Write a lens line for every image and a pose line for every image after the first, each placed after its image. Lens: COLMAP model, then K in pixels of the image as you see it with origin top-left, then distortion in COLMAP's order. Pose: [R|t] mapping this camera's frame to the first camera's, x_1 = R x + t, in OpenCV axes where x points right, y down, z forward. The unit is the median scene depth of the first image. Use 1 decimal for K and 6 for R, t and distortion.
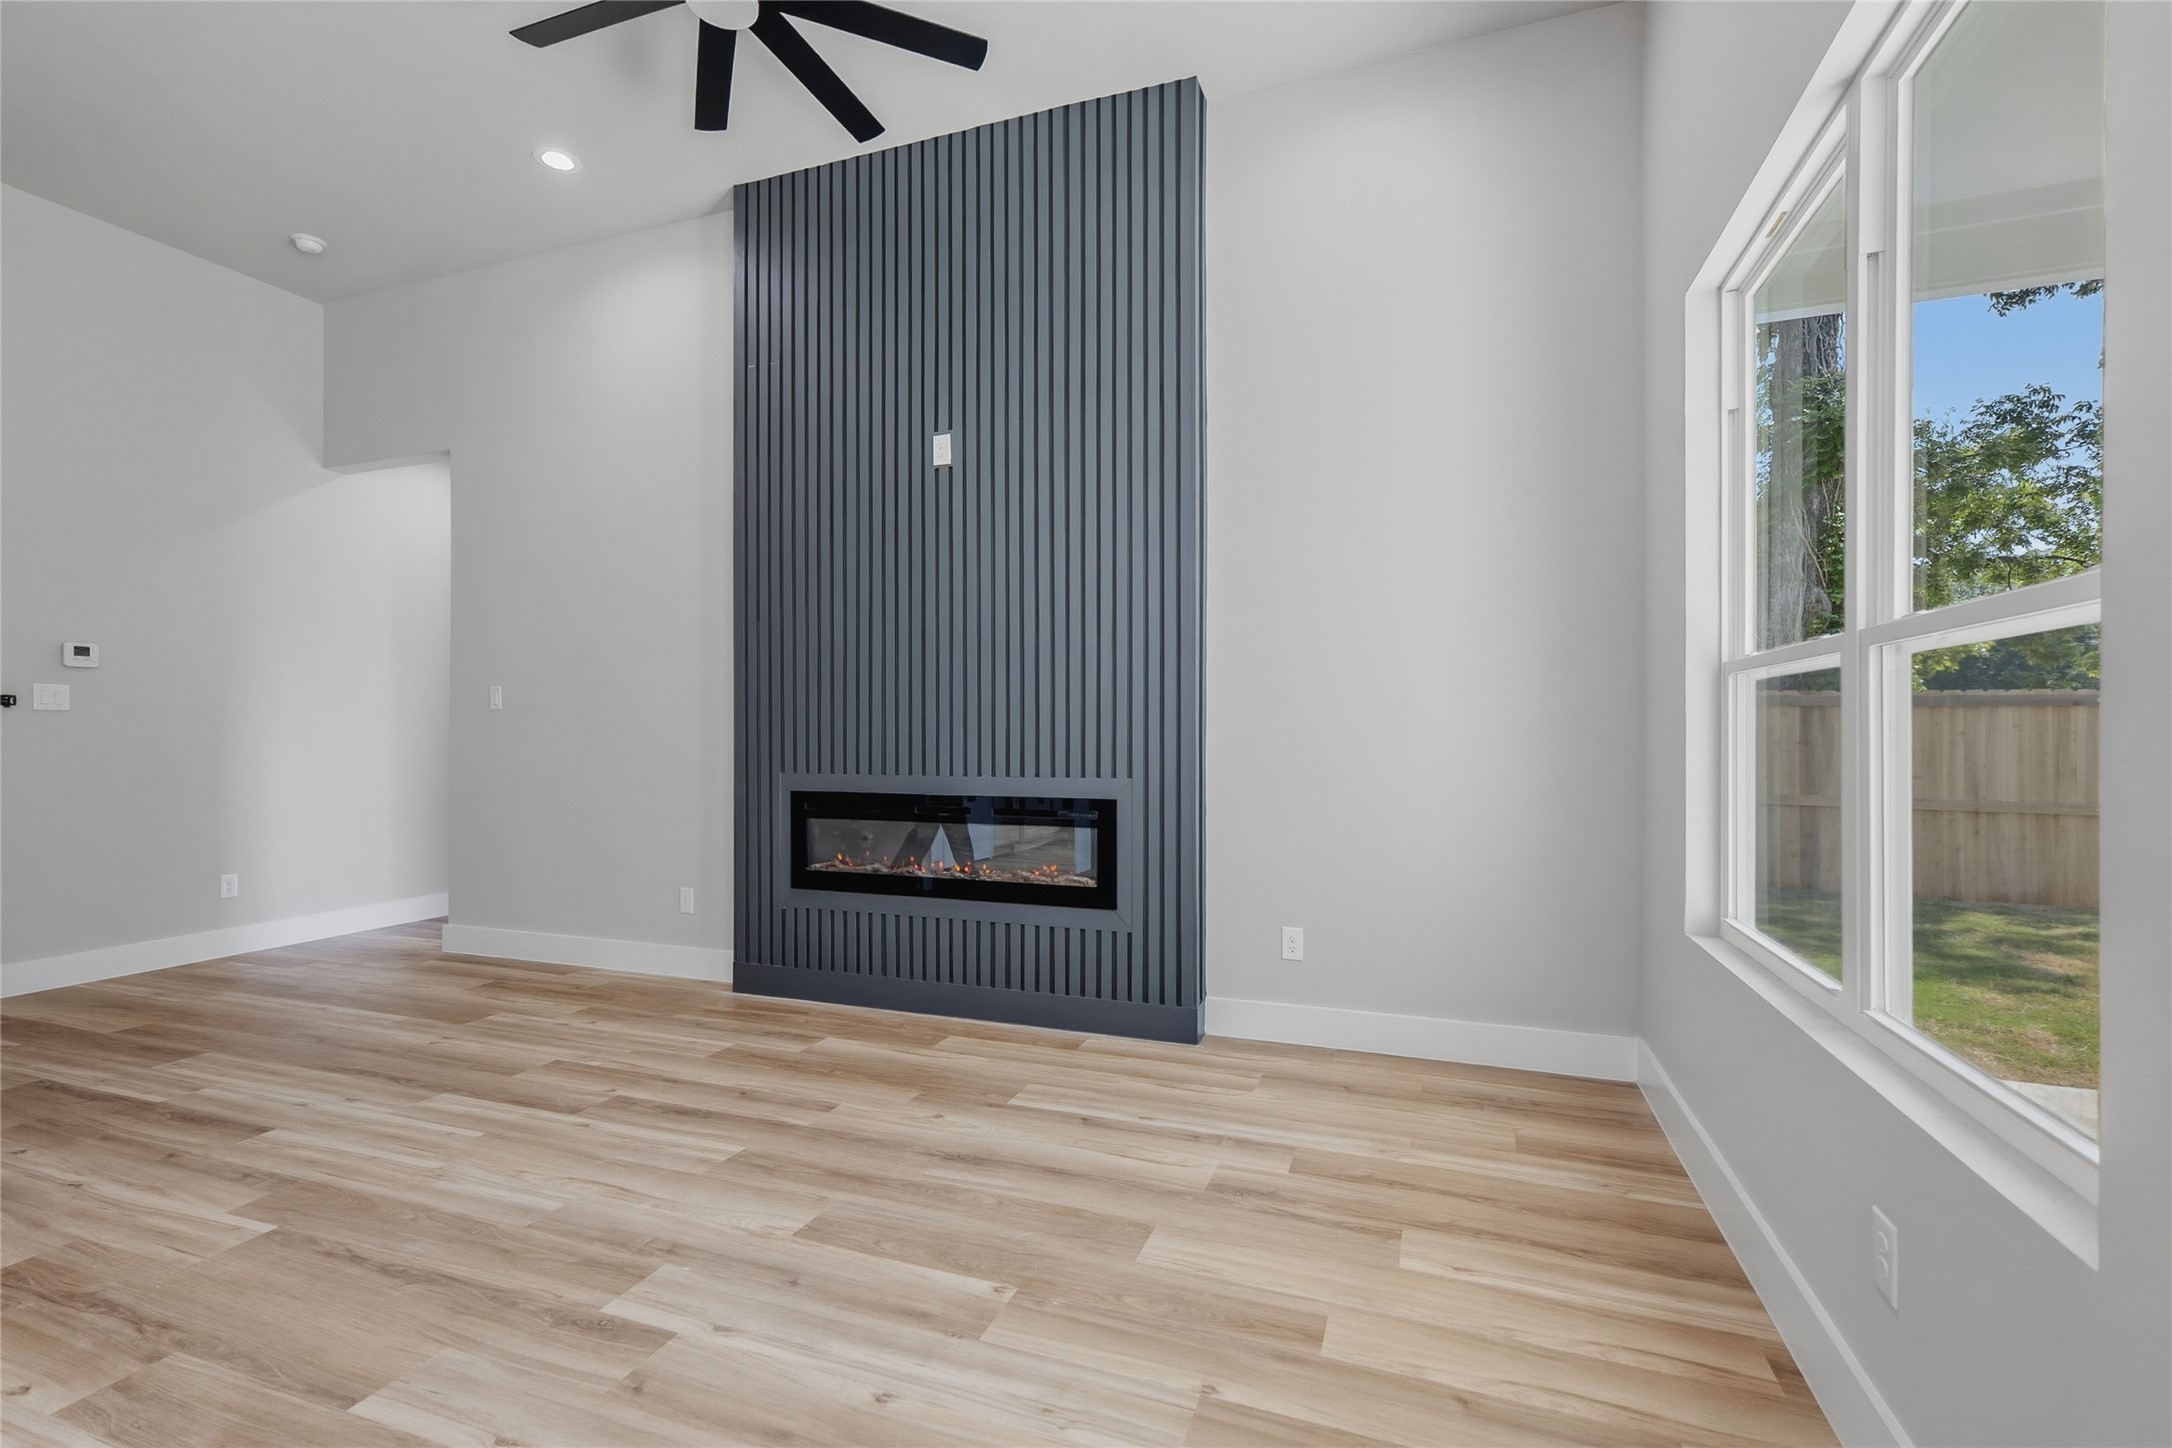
lens RADIAL K [[957.1, 0, 1083.2], [0, 957.1, 730.5], [0, 0, 1]] dist [0.003854, 0.000757]
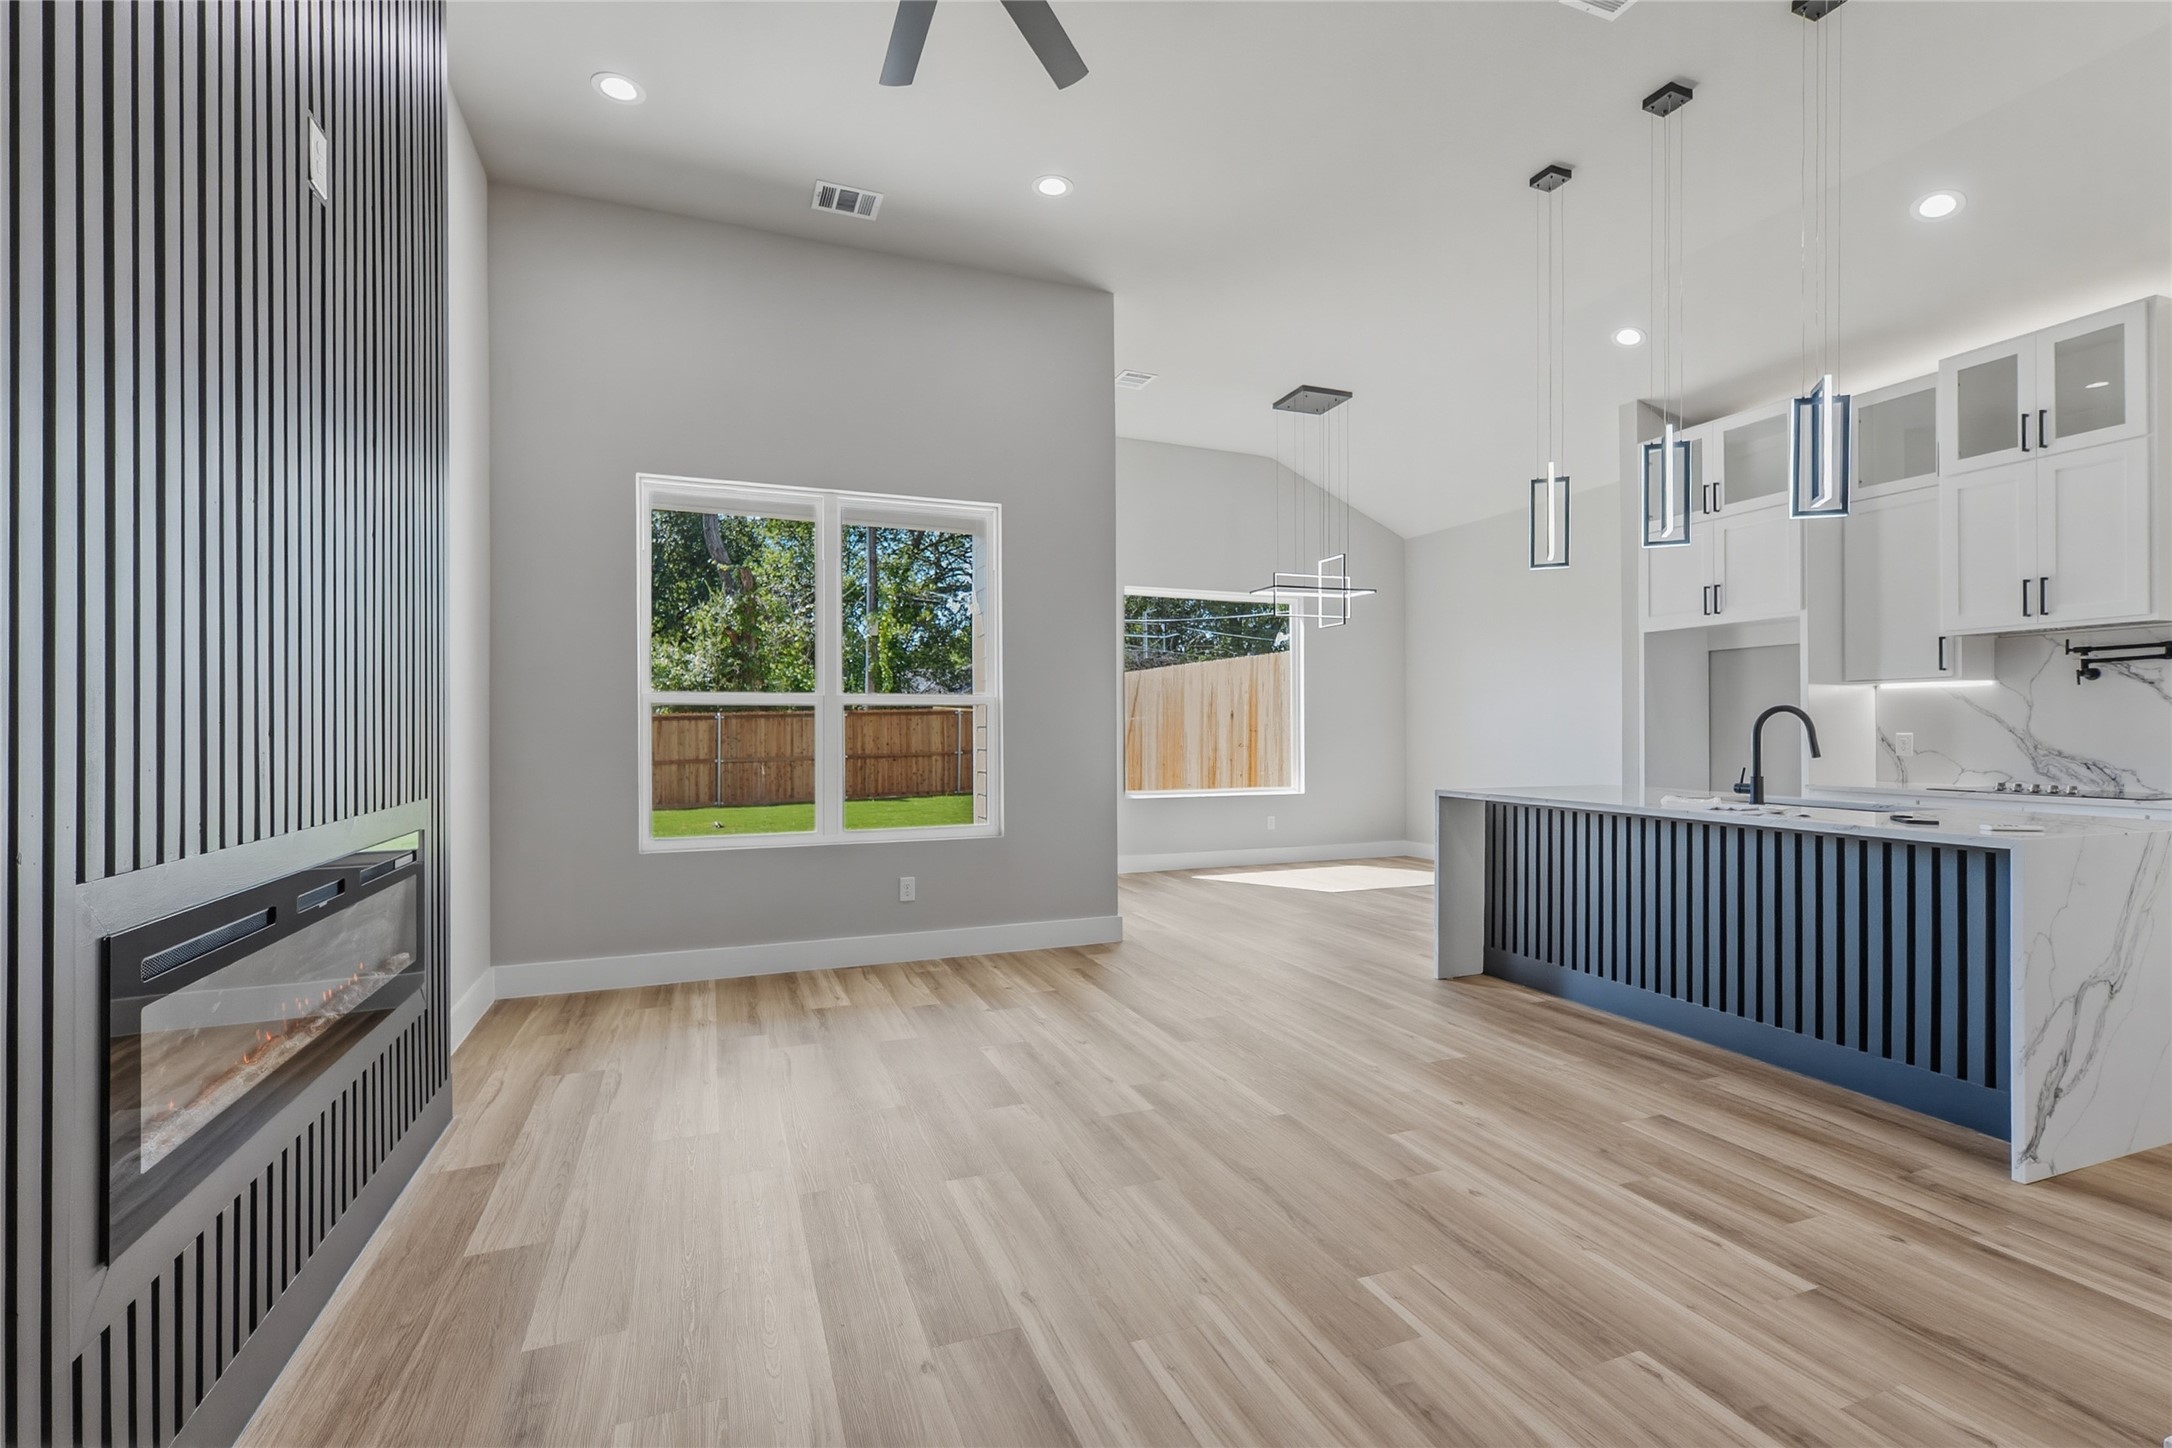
lens RADIAL K [[957.1, 0, 1083.2], [0, 957.1, 730.5], [0, 0, 1]] dist [0.003854, 0.000757]
pose [[-0.665515, 0.004187, 0.746372, -0.869461], [0.002942, 0.999991, -0.002987, 0.001022], [-0.746378, 0.000208, -0.665522, 1.161941]]
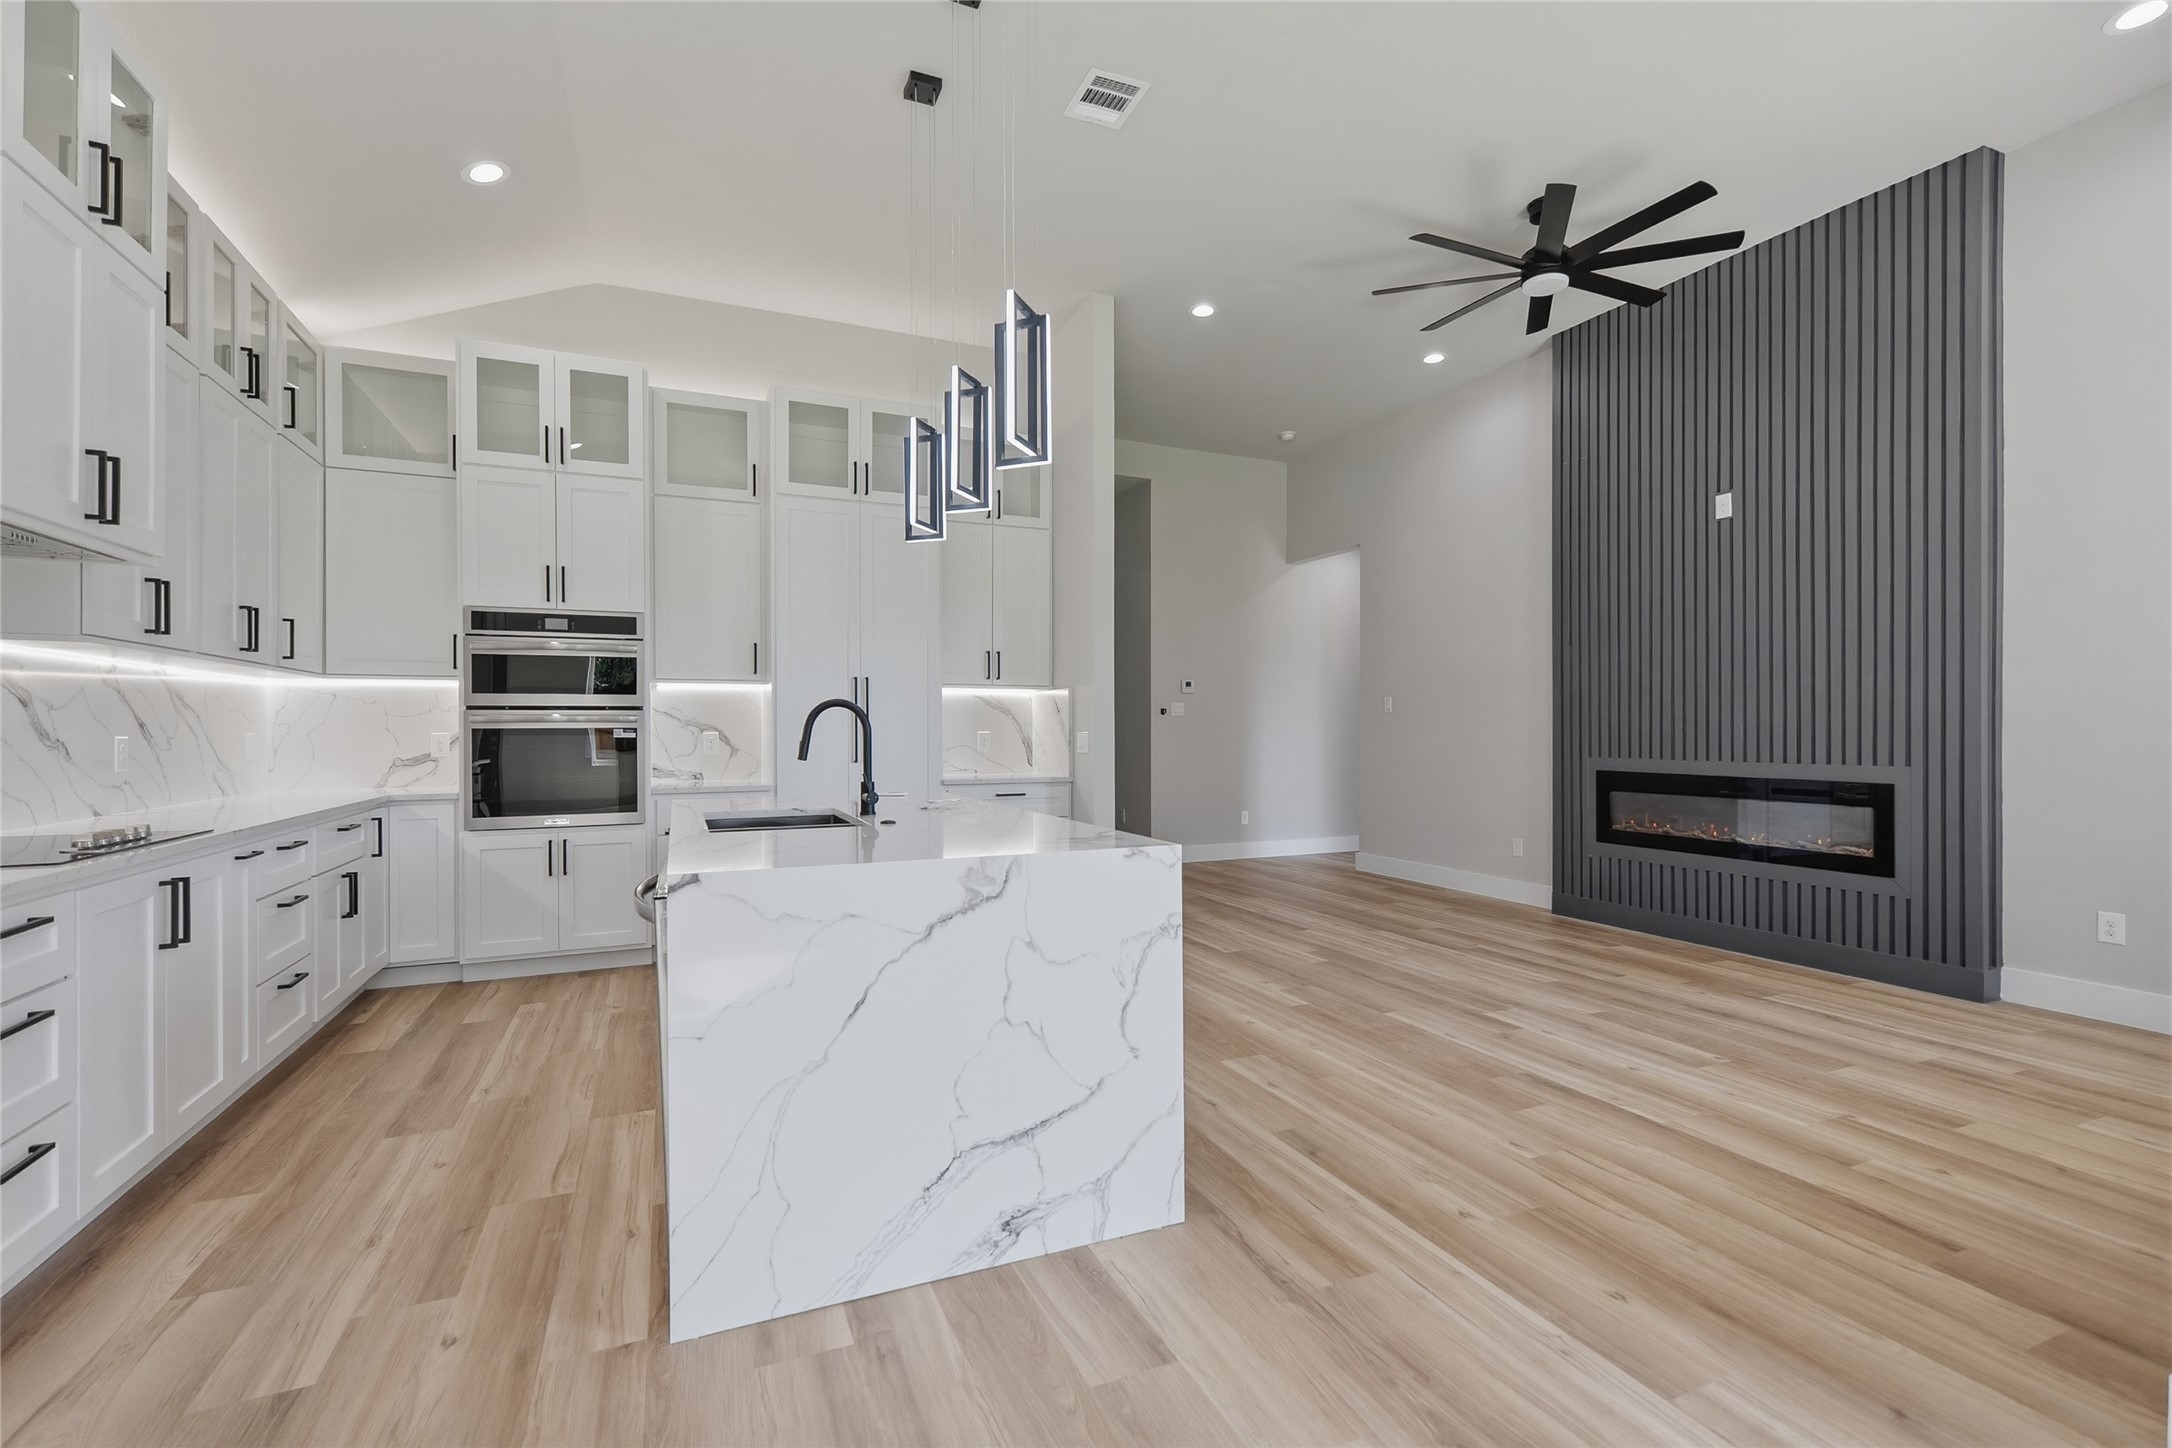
lens RADIAL K [[957.1, 0, 1083.2], [0, 957.1, 730.5], [0, 0, 1]] dist [0.003854, 0.000757]
pose [[0.692680, 0.000925, -0.721244, 0.200898], [0.001883, 0.999993, 0.003092, 0.000999], [0.721242, -0.003500, 0.692674, -0.550049]]
